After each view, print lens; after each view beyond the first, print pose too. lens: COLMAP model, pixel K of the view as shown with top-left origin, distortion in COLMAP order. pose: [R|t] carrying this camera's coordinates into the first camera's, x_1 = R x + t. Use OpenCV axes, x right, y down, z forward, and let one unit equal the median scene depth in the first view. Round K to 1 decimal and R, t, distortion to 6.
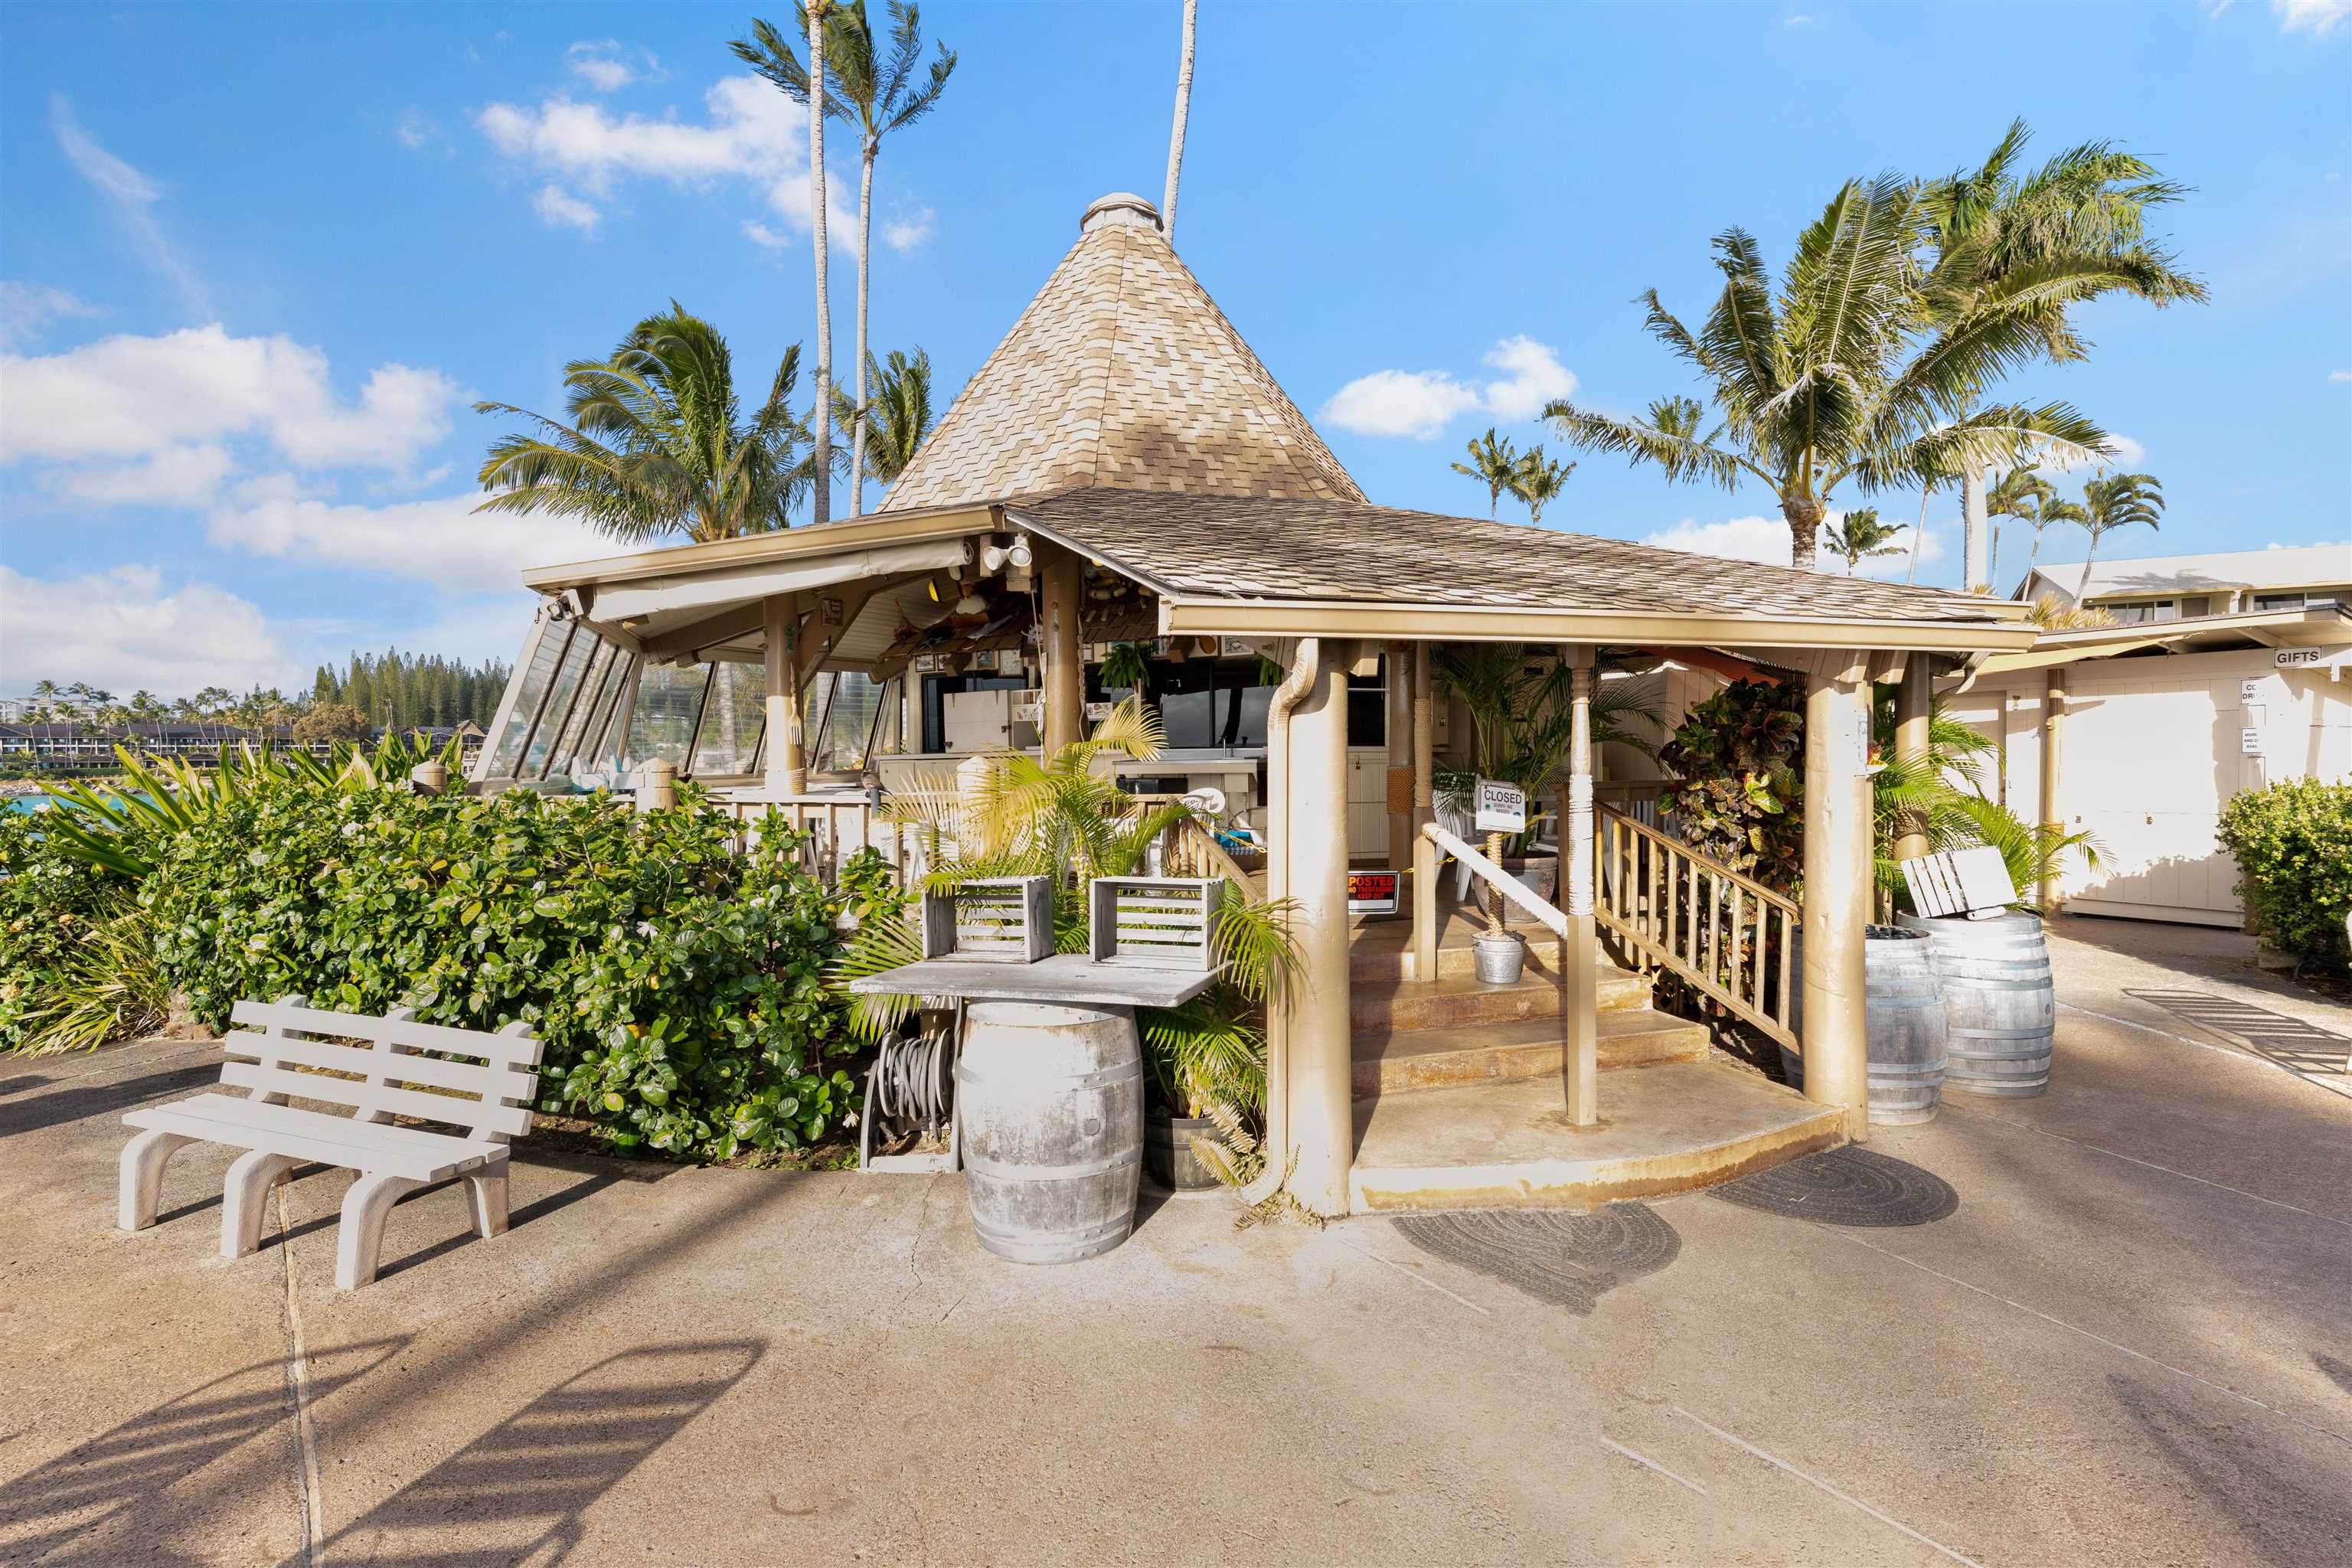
lens RADIAL K [[1126.2, 0, 1188.6], [0, 1126.2, 758.0], [0, 0, 1]] dist [-0.001887, -0.000683]
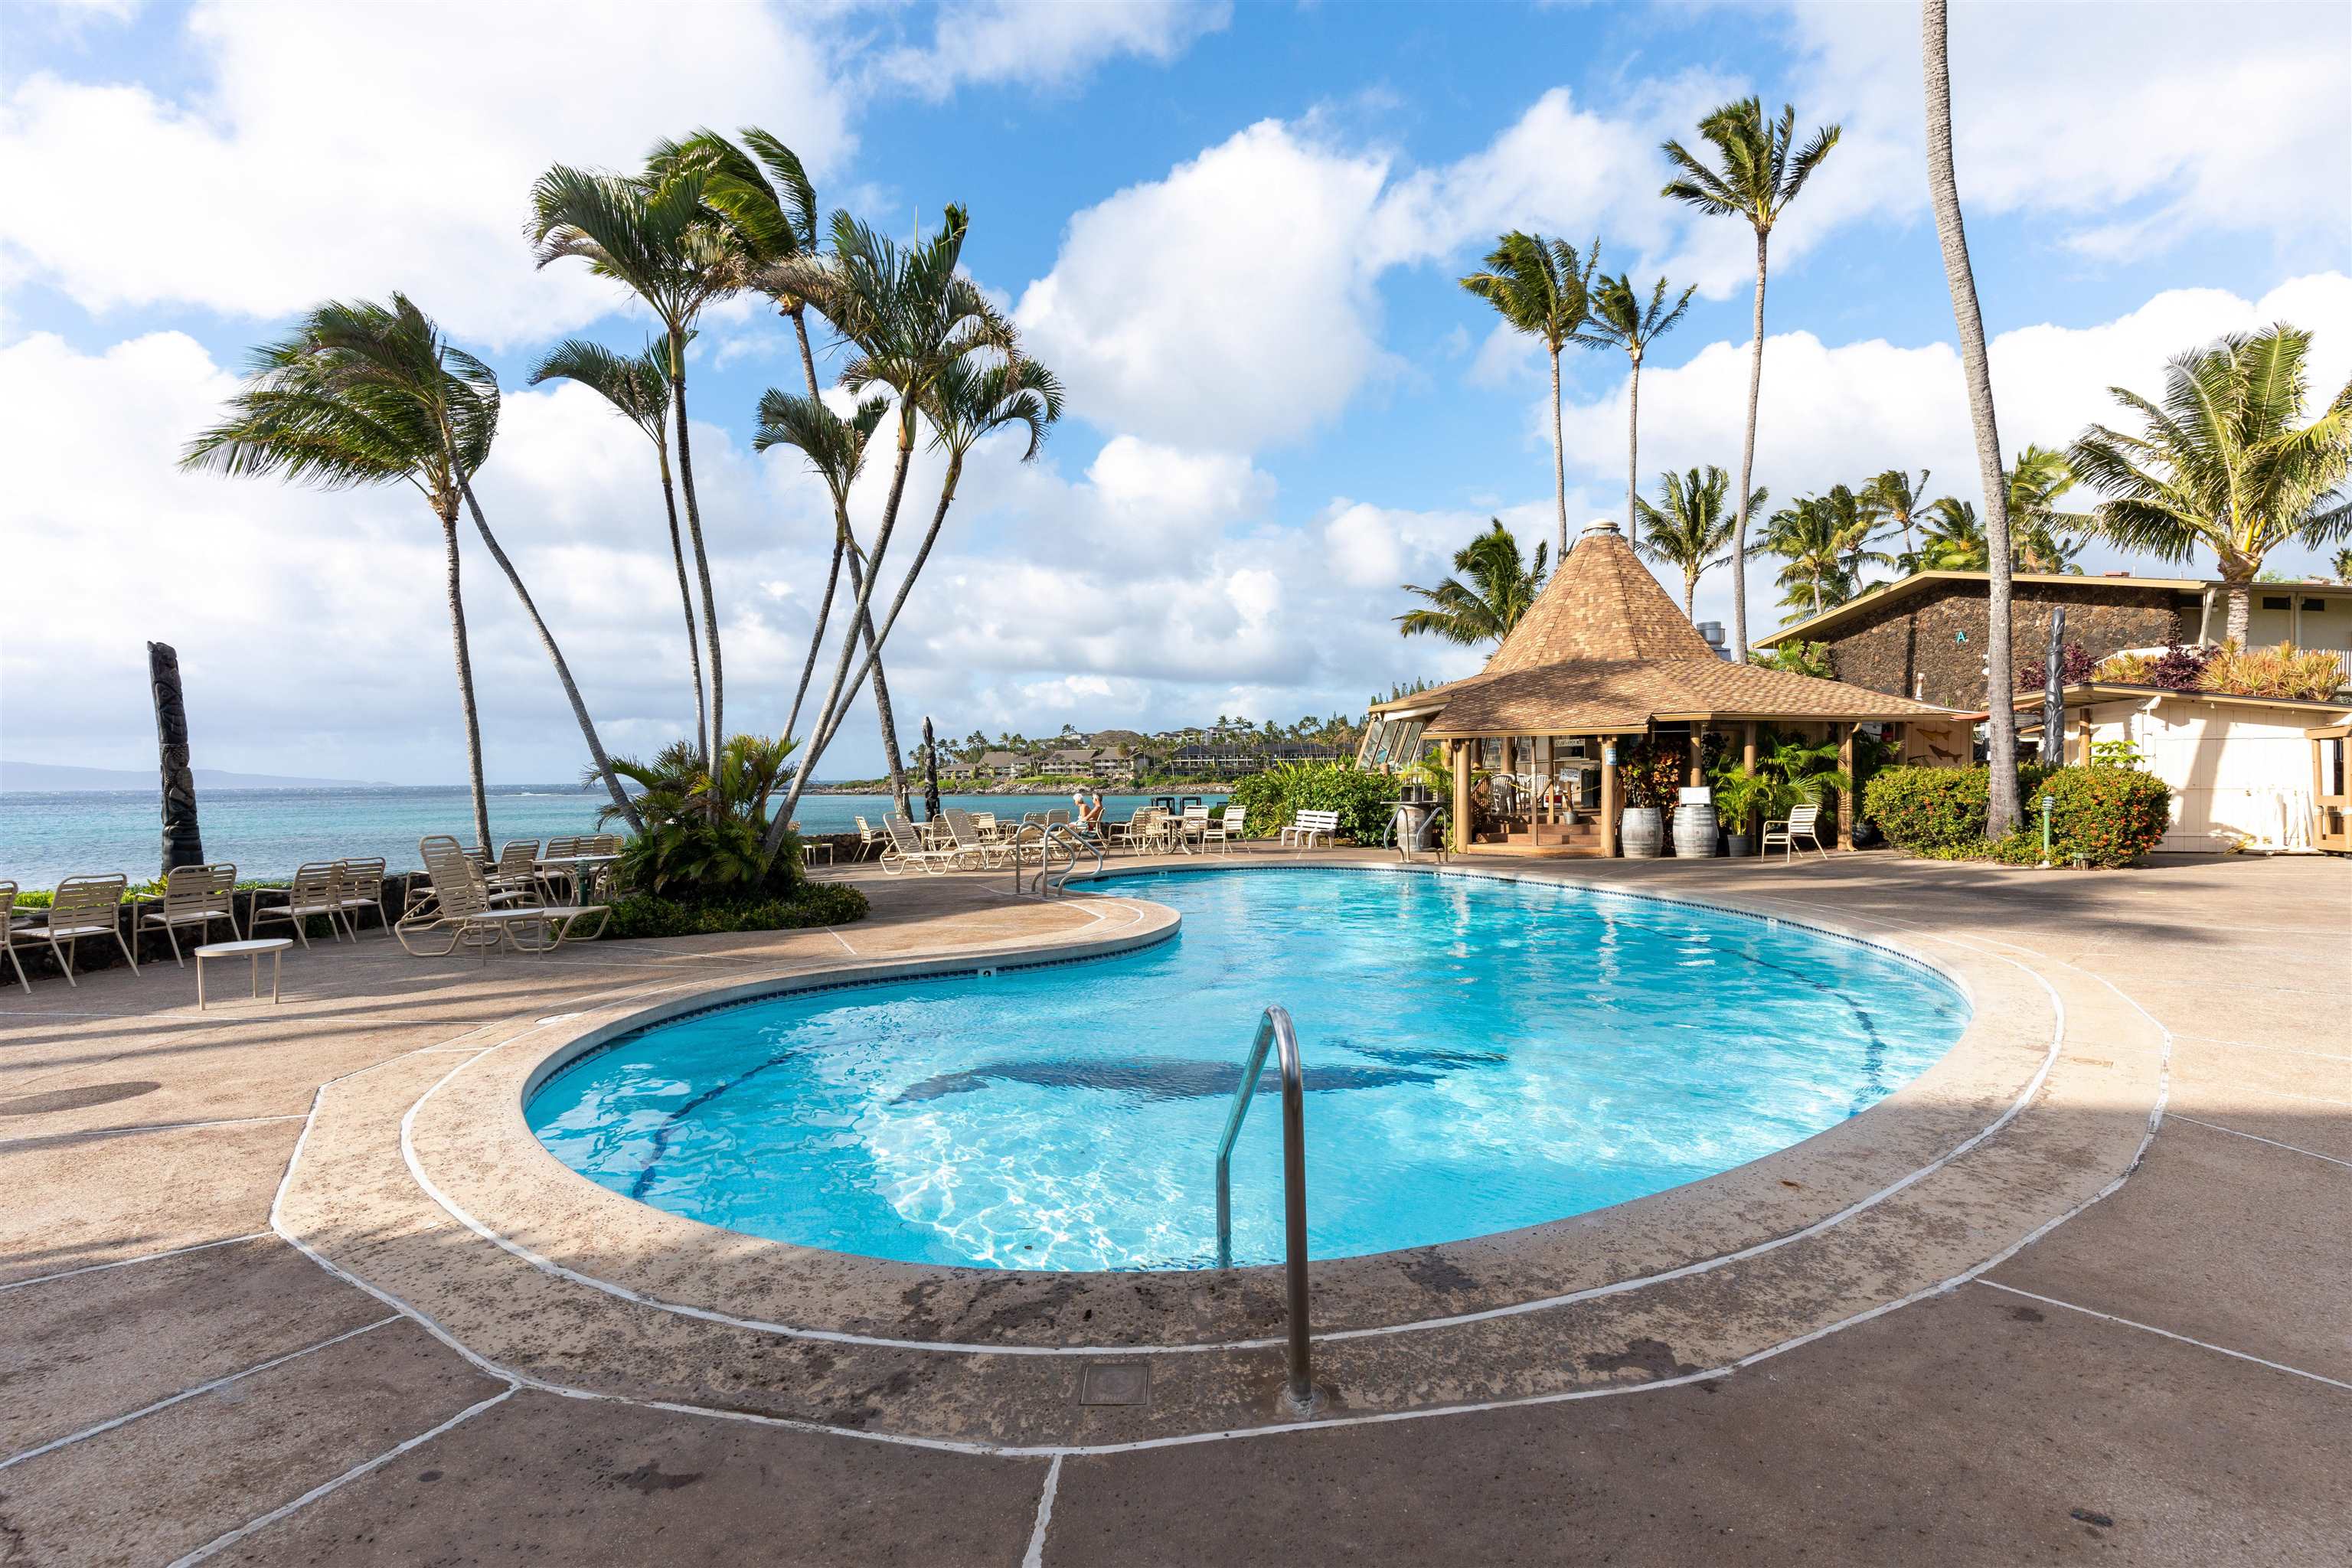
lens RADIAL K [[1126.2, 0, 1188.6], [0, 1126.2, 758.0], [0, 0, 1]] dist [-0.001887, -0.000683]
pose [[0.681131, -0.009645, -0.732098, 0.415633], [0.004164, 0.999948, -0.009300, 0.002723], [0.732150, 0.003286, 0.681136, -0.463385]]
